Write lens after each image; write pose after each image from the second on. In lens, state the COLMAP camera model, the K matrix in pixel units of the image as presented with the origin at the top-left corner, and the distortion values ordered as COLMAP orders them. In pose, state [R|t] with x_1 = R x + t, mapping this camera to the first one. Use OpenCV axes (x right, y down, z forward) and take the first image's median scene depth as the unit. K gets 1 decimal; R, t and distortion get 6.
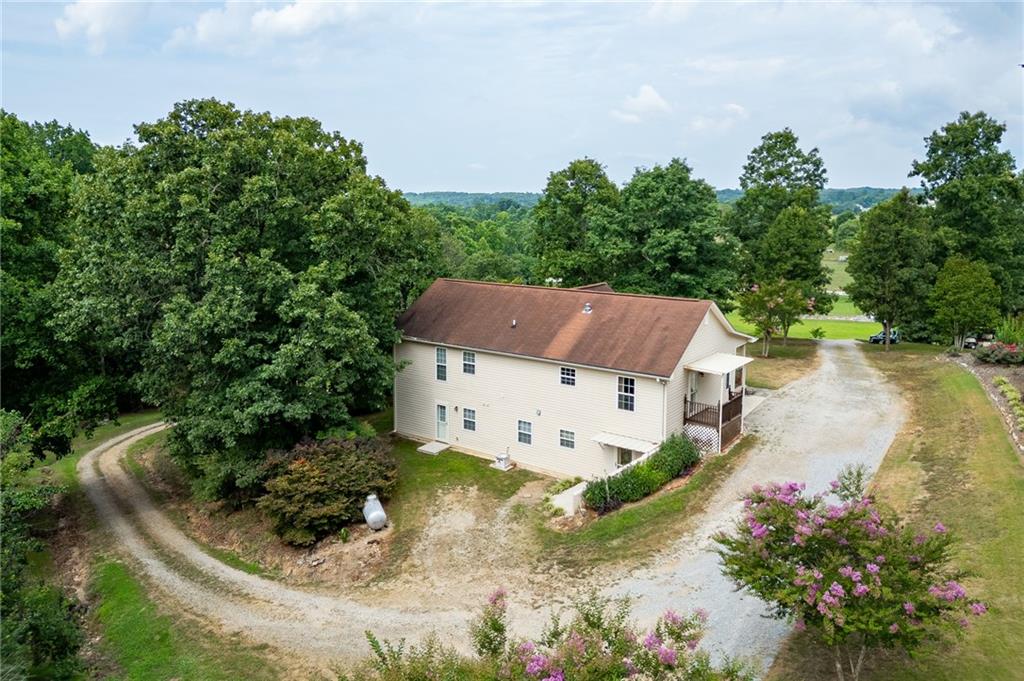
lens RADIAL K [[721.3, 0, 505.4], [0, 721.3, 335.6], [0, 0, 1]] dist [0.066613, -0.065351]
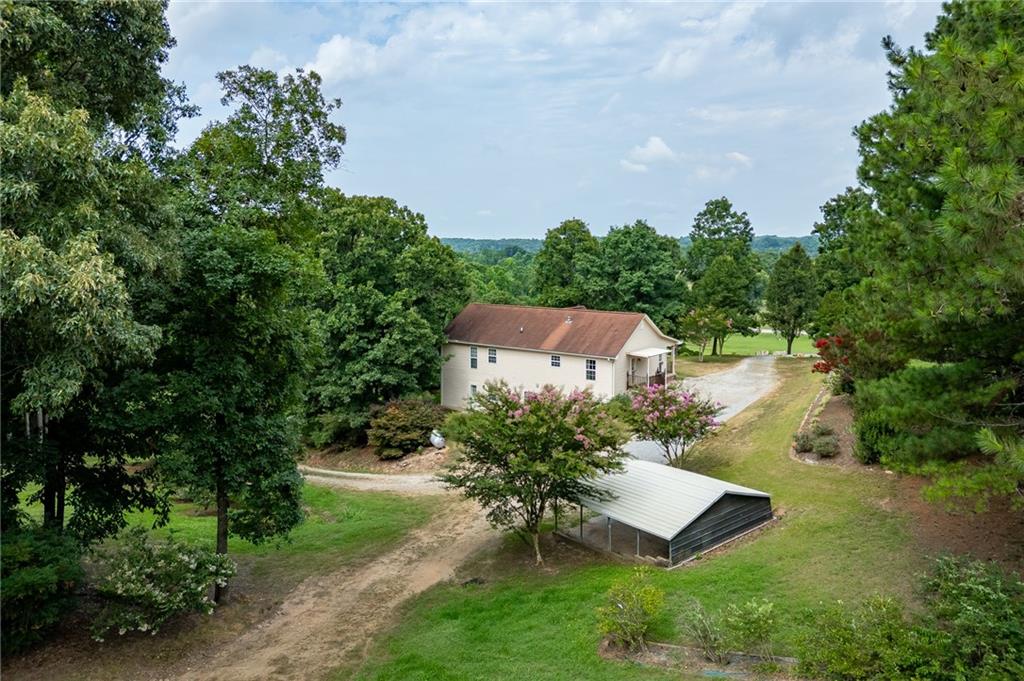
lens RADIAL K [[721.3, 0, 516.5], [0, 721.3, 340.7], [0, 0, 1]] dist [0.066613, -0.065351]
pose [[0.999971, 0.000547, 0.007651, -0.010762], [-0.000126, 0.998497, -0.054803, 0.089537], [-0.007669, 0.054801, 0.998468, -0.533815]]
